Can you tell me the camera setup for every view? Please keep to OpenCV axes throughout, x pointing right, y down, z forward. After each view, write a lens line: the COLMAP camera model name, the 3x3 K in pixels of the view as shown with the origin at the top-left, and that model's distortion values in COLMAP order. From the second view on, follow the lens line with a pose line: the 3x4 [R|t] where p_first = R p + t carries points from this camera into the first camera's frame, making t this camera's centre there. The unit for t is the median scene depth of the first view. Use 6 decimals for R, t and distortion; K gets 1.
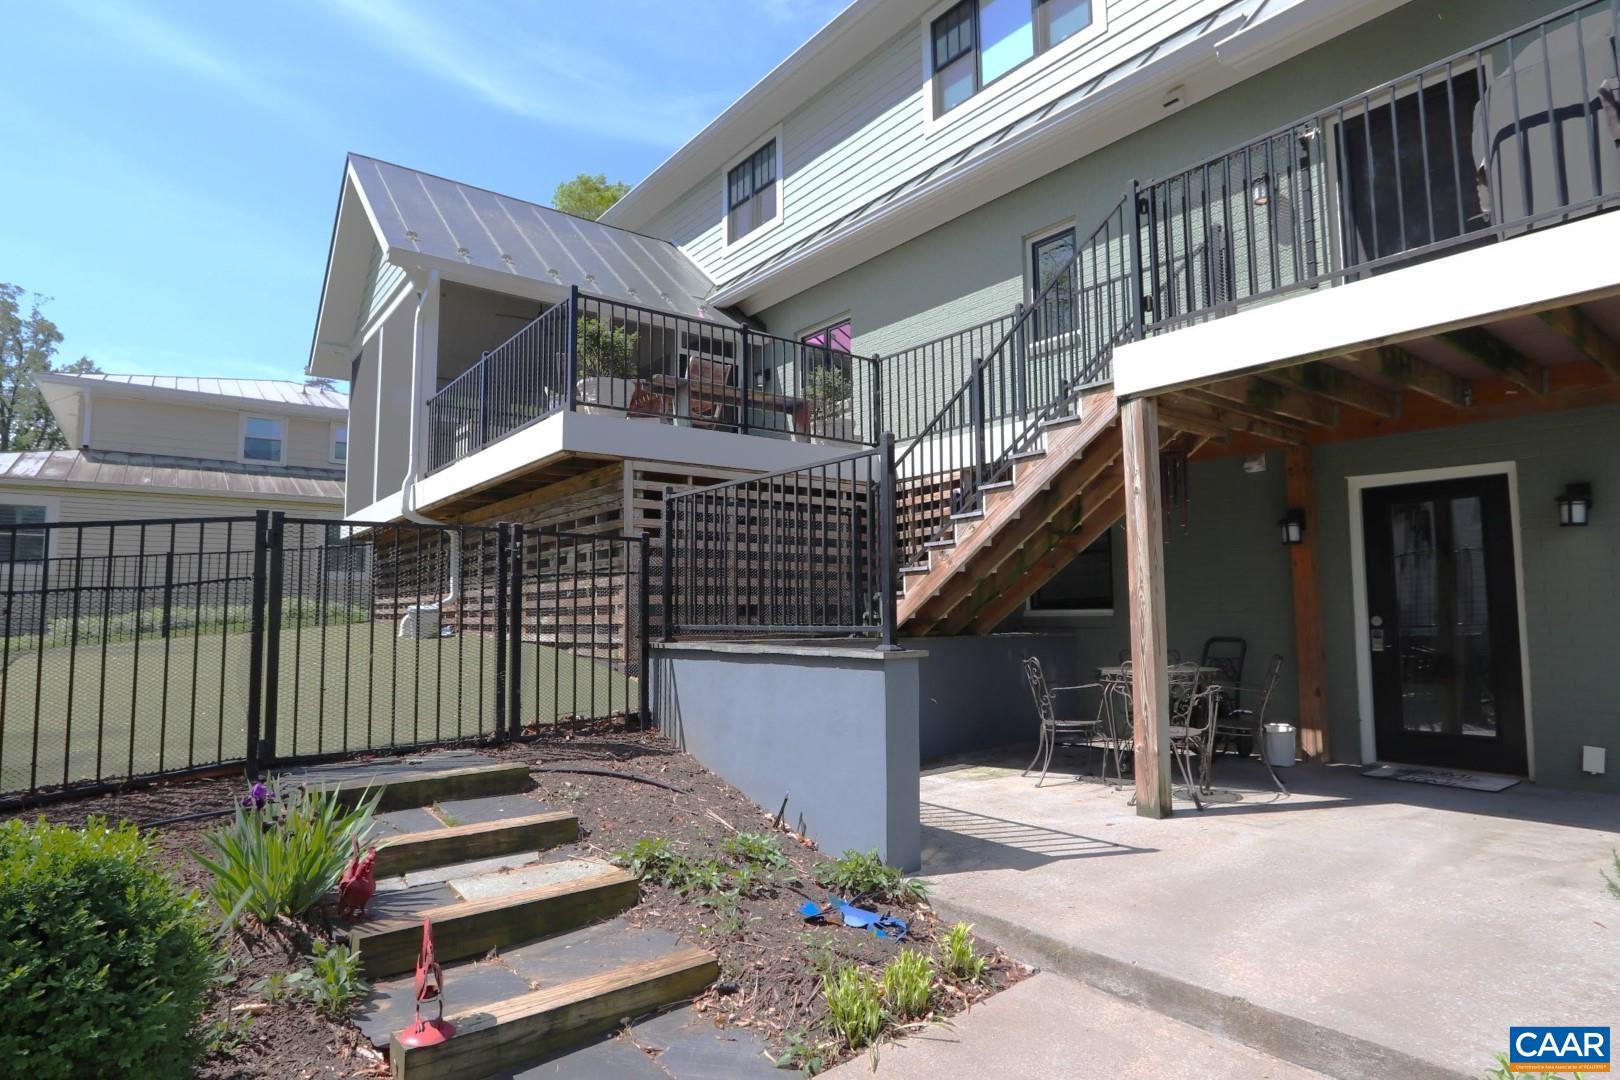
lens RADIAL K [[879.5, 0, 811.7], [0, 879.5, 539.8], [0, 0, 1]] dist [-0.016054, 0.002138]
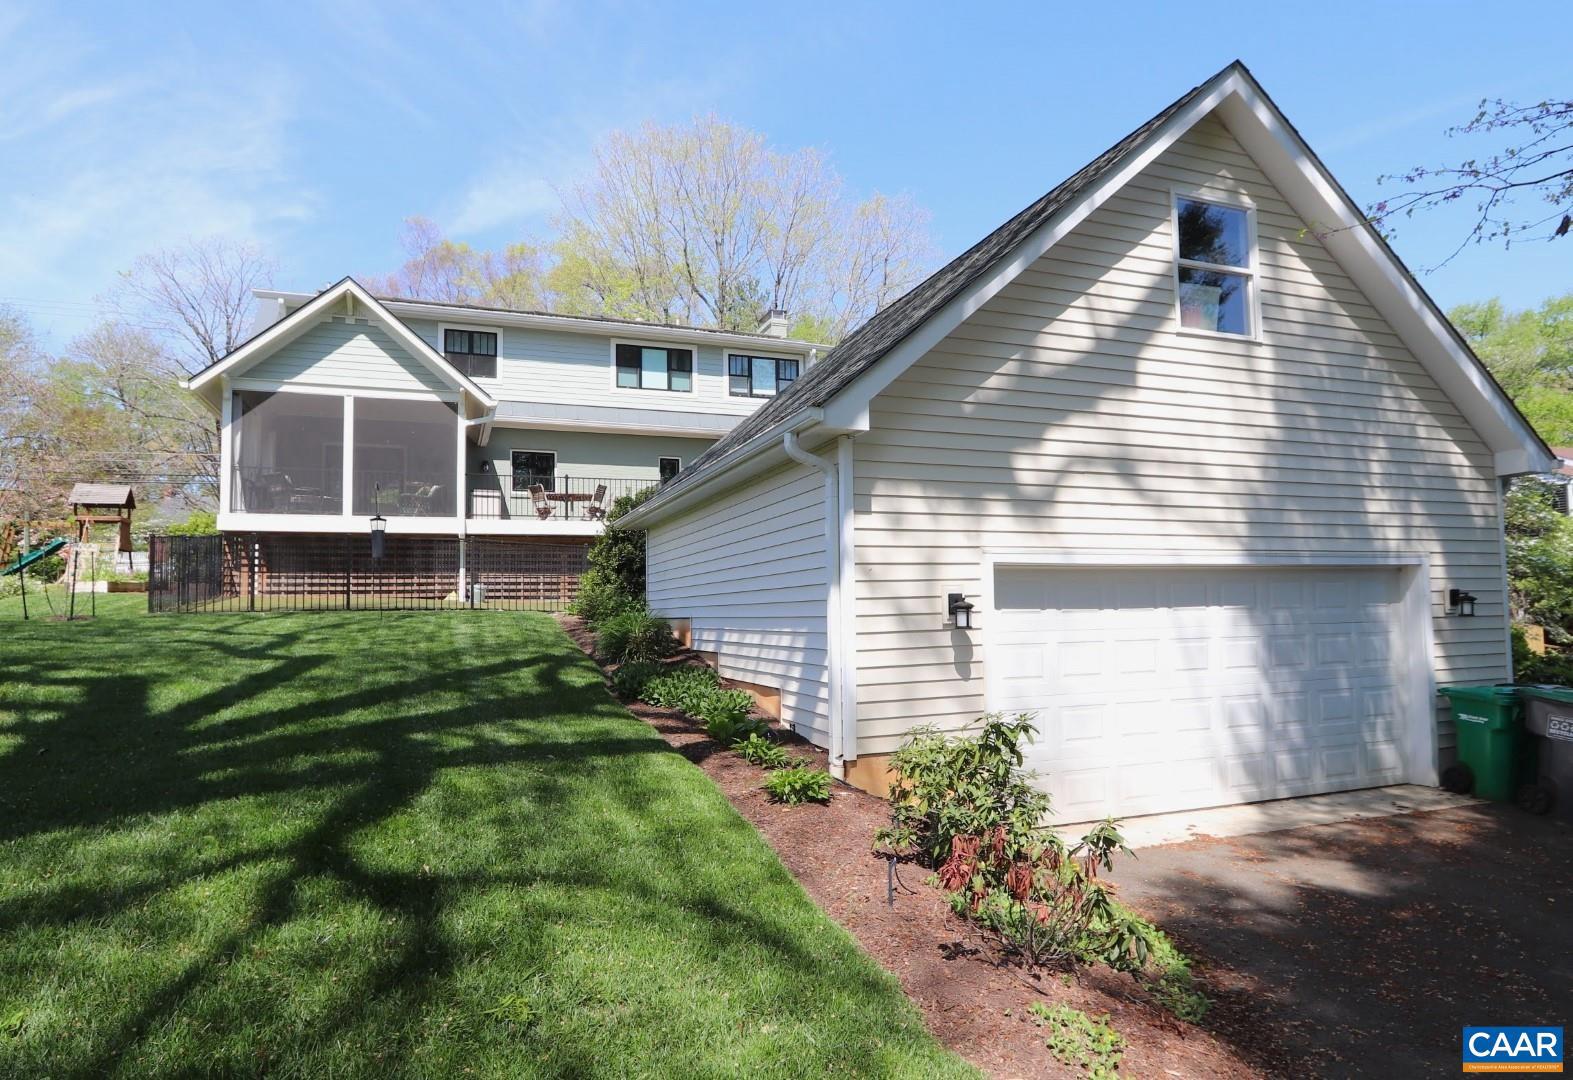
lens RADIAL K [[950.9, 0, 808.2], [0, 950.9, 560.9], [0, 0, 1]] dist [-0.007266, -0.005835]
pose [[0.292549, 0.057950, 0.954493, -3.040711], [-0.070573, 0.996748, -0.038886, 0.071715], [-0.953643, -0.055985, 0.295687, -0.395011]]
